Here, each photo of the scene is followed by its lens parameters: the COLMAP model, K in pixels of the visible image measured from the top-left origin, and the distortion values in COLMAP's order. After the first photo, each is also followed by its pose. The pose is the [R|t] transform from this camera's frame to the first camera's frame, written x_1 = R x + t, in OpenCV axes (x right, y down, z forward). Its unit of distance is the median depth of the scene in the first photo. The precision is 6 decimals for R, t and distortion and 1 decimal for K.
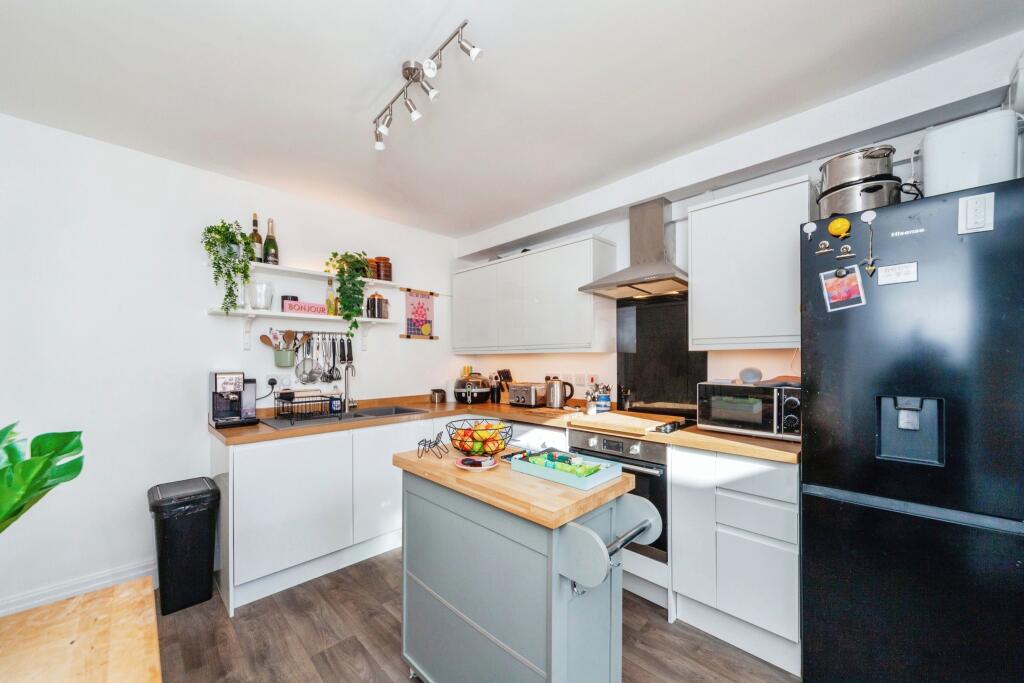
lens RADIAL K [[399.0, 0, 507.7], [0, 399.0, 360.6], [0, 0, 1]] dist [0.000805, 0.000087]
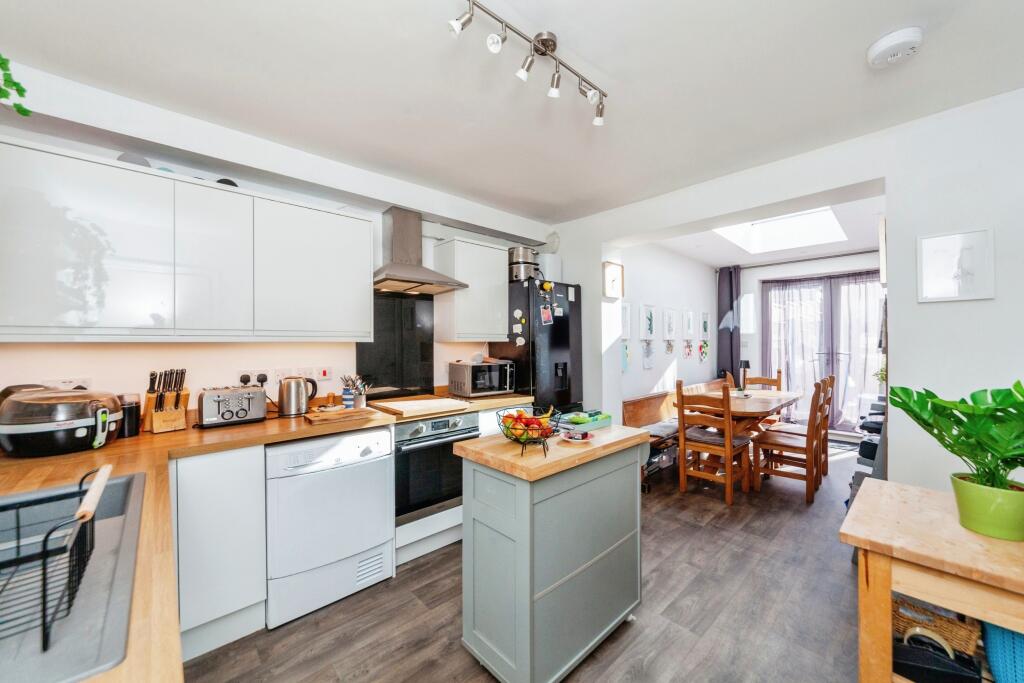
lens RADIAL K [[375.7, 0, 499.3], [0, 375.7, 346.5], [0, 0, 1]] dist [-0.000032, -0.000003]
pose [[0.036173, -0.000262, 0.999346, -0.630828], [0.010691, 0.999943, -0.000125, -0.007111], [-0.999288, 0.010689, 0.036174, 0.628883]]
